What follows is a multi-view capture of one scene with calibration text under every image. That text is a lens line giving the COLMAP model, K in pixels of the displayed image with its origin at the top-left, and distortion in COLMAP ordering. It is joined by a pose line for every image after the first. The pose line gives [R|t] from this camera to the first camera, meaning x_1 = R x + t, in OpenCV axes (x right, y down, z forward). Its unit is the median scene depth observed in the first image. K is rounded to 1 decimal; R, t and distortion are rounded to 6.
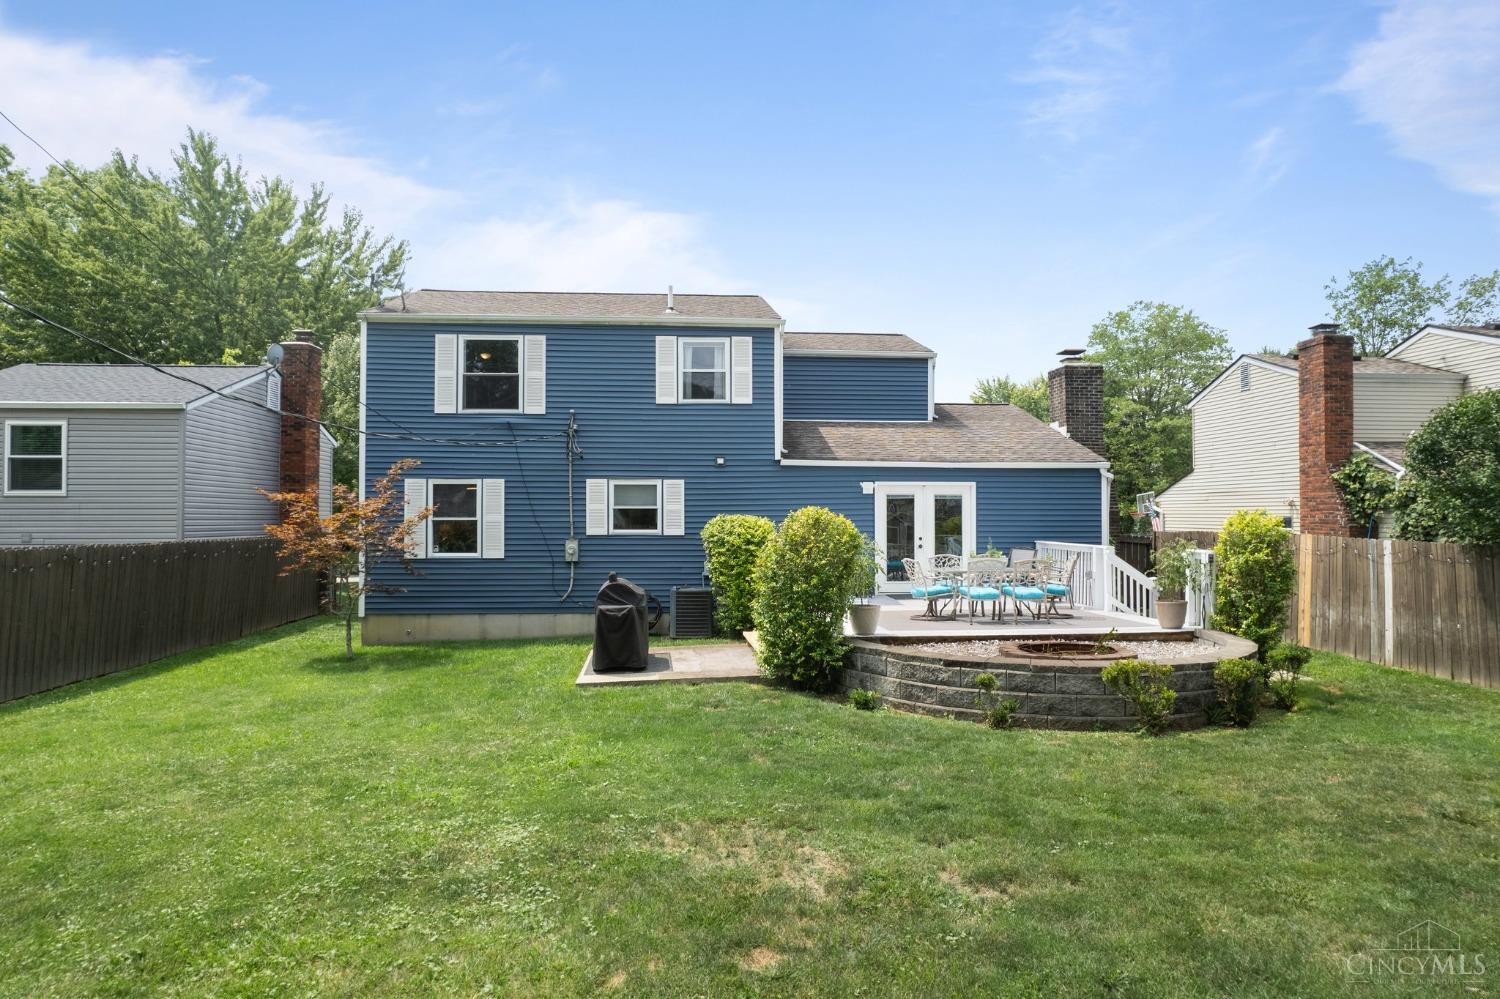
lens RADIAL K [[946.6, 0, 754.8], [0, 946.6, 505.0], [0, 0, 1]] dist [-0.097737, 0.092975]
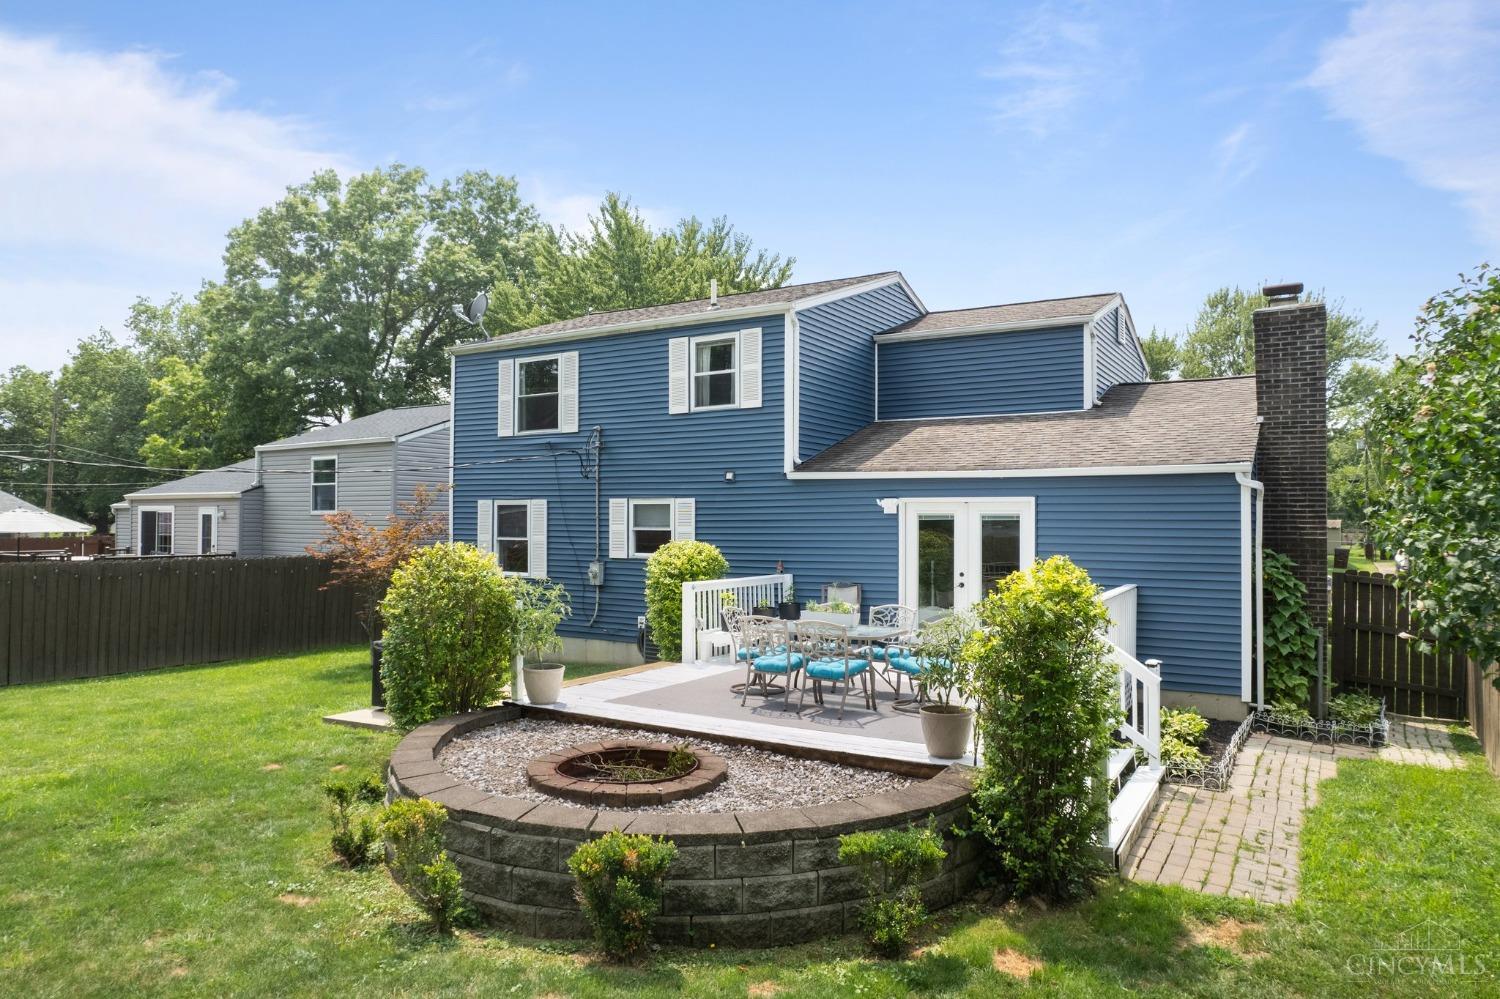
lens RADIAL K [[946.6, 0, 754.8], [0, 946.6, 505.0], [0, 0, 1]] dist [-0.097737, 0.092975]
pose [[0.806643, -0.005559, -0.591012, 0.496211], [0.005076, 0.999984, -0.002477, -0.018006], [0.591017, -0.001002, 0.806659, 0.322423]]
